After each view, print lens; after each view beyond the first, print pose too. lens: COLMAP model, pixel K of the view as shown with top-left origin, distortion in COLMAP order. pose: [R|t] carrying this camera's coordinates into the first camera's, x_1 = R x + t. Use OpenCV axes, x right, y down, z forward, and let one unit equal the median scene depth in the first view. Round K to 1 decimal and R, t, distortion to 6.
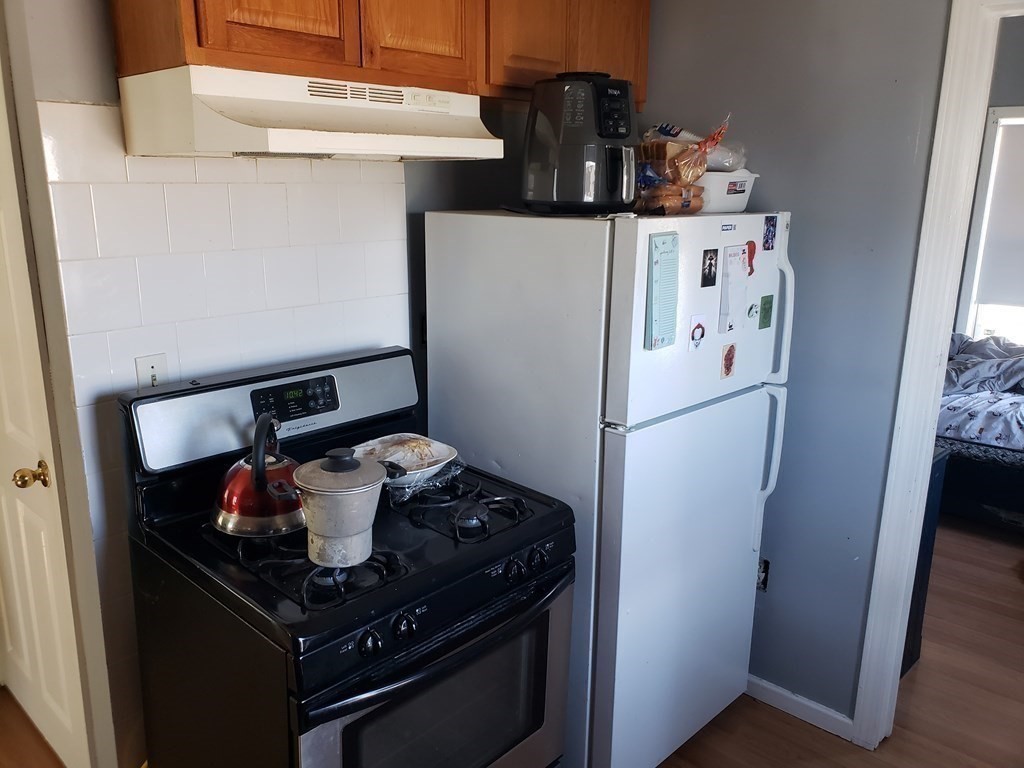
lens RADIAL K [[811.6, 0, 511.7], [0, 811.6, 384.5], [0, 0, 1]] dist [0.002160, 0.007882]
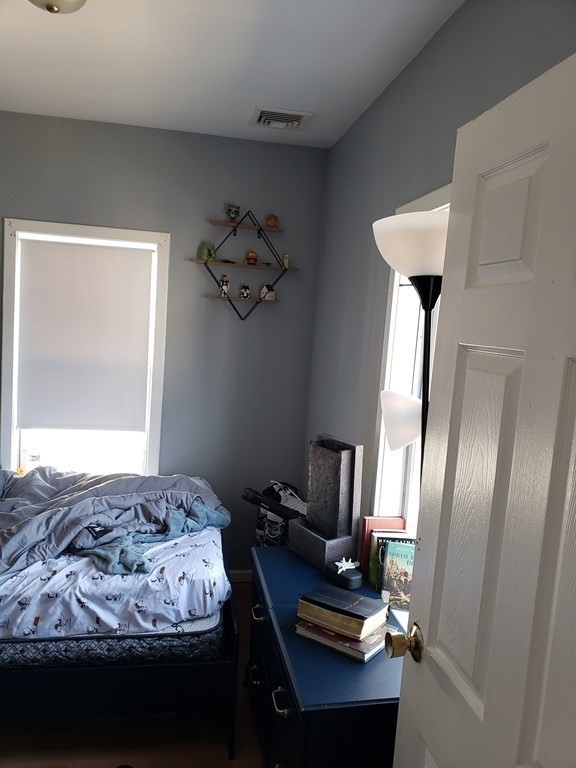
lens RADIAL K [[608.7, 0, 287.4], [0, 608.7, 384.1], [0, 0, 1]] dist [0.002160, 0.007882]
pose [[0.606333, -0.051564, 0.793537, 0.274602], [0.129835, 0.990924, -0.034815, -0.112277], [-0.784540, 0.124138, 0.607525, 0.434924]]
